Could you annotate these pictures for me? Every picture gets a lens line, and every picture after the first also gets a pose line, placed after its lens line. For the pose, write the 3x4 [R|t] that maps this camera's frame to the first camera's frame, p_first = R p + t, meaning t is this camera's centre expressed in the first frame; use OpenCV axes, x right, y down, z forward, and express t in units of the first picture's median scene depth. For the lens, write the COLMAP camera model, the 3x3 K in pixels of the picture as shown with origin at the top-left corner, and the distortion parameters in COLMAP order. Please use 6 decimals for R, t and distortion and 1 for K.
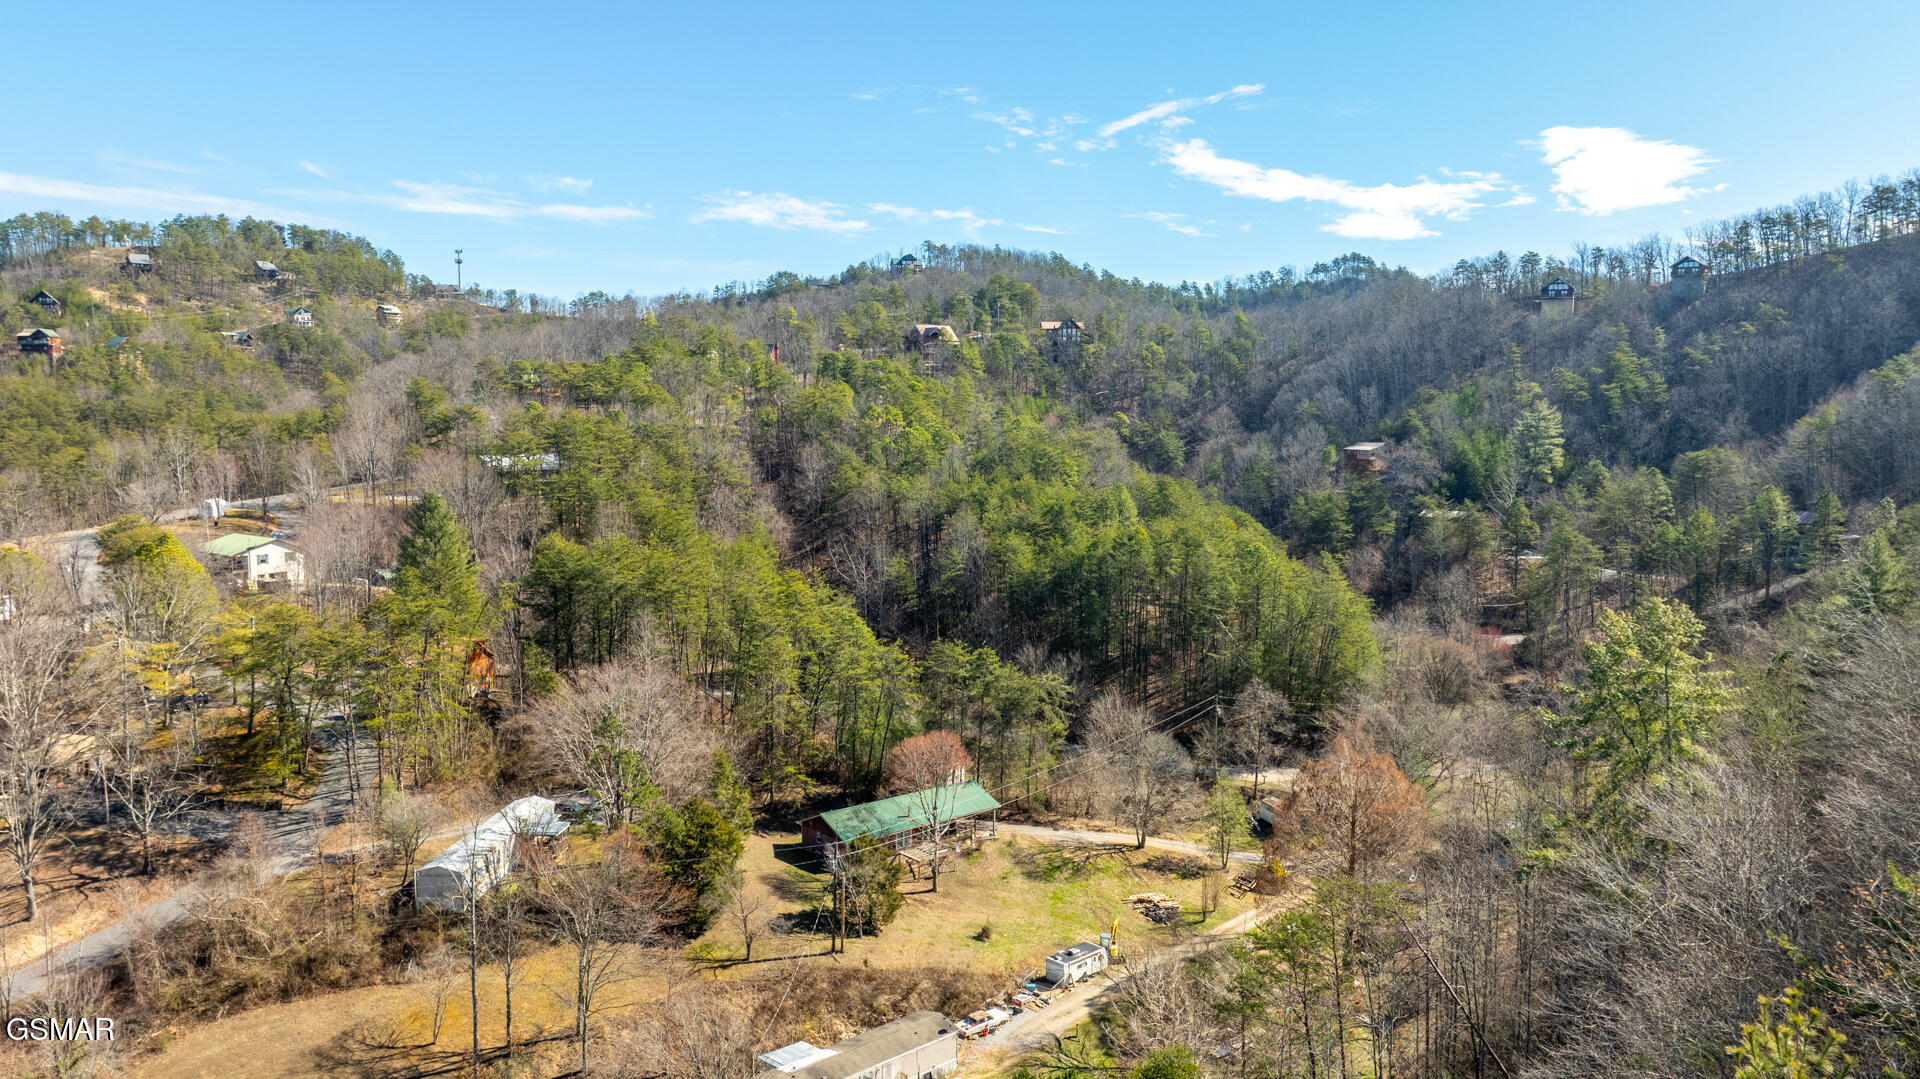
lens RADIAL K [[1392.6, 0, 960.0], [0, 1392.6, 539.5], [0, 0, 1]] dist [-0.024167, 0.000166]
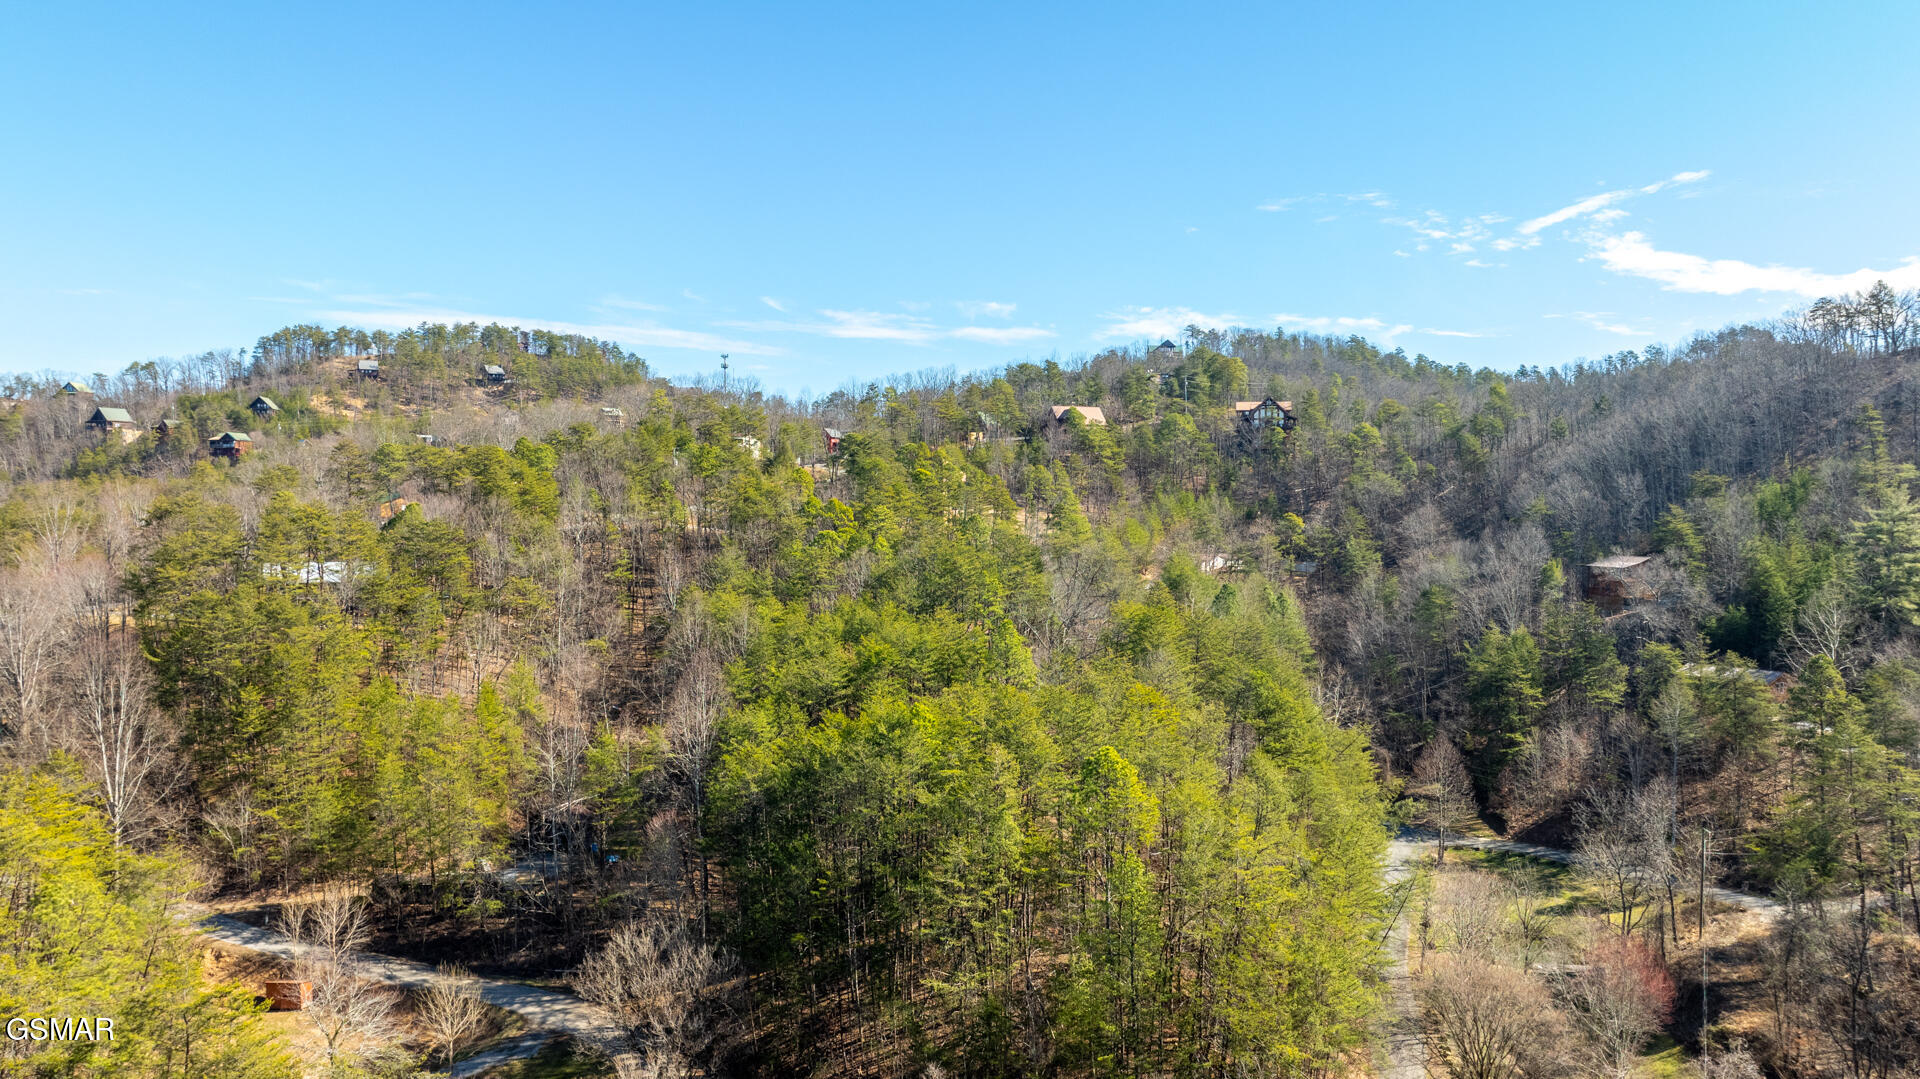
lens RADIAL K [[1392.6, 0, 960.0], [0, 1392.6, 539.5], [0, 0, 1]] dist [-0.024167, 0.000166]
pose [[0.958807, 0.004436, -0.284025, 0.087626], [-0.027155, 0.996730, -0.076102, -0.009315], [0.282758, 0.080679, 0.955792, 0.136012]]
